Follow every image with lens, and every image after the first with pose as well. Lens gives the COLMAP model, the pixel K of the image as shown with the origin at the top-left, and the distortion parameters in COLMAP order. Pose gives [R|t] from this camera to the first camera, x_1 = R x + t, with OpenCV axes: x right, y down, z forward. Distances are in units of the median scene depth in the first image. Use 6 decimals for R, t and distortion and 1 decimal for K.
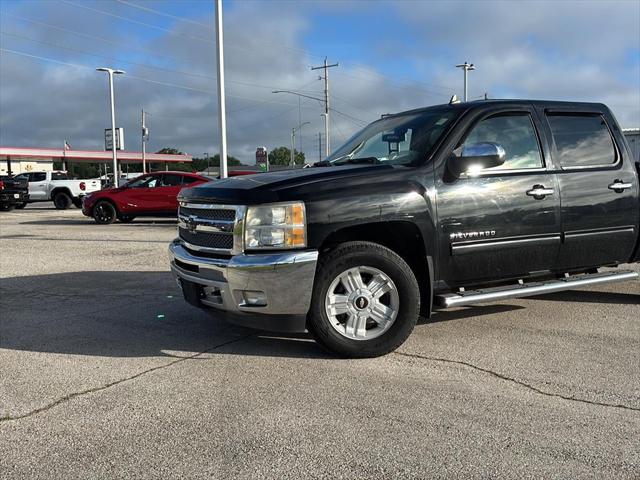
lens RADIAL K [[618.2, 0, 317.0], [0, 618.2, 246.4], [0, 0, 1]] dist [0.025407, 0.000000]
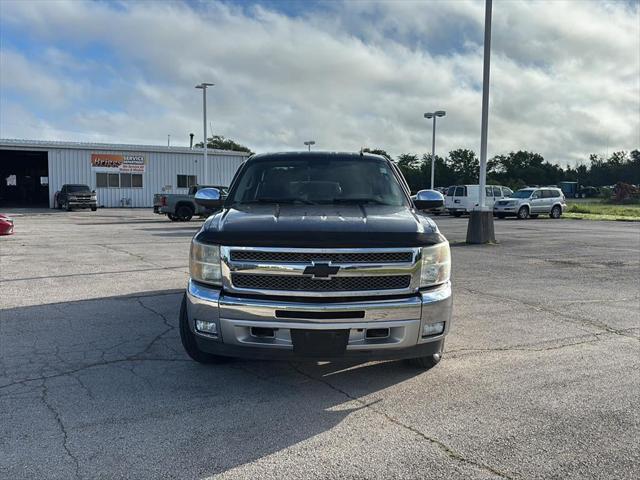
lens RADIAL K [[618.2, 0, 314.2], [0, 618.2, 245.6], [0, 0, 1]] dist [0.025407, 0.000000]
pose [[0.470148, -0.062821, 0.880349, -1.041597], [0.073376, 0.996793, 0.031944, -0.104777], [-0.879532, 0.049578, 0.473250, 0.566720]]
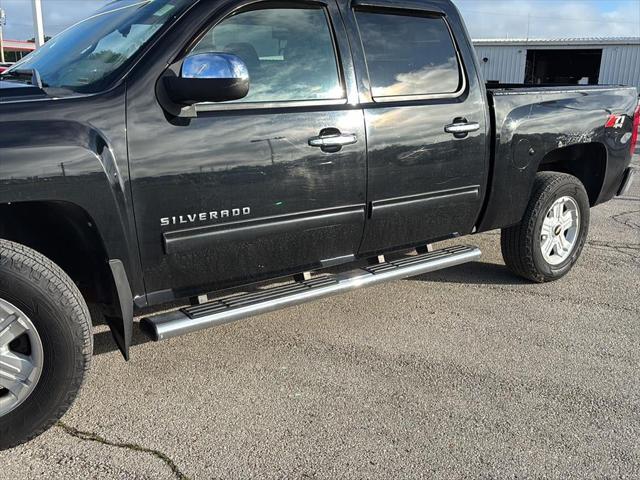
lens RADIAL K [[618.2, 0, 326.2], [0, 618.2, 249.9], [0, 0, 1]] dist [0.025407, 0.000000]
pose [[0.984373, -0.009783, 0.175824, 0.260426], [-0.018471, 0.987211, 0.158346, -0.082032], [-0.175125, -0.159119, 0.971603, 0.410847]]
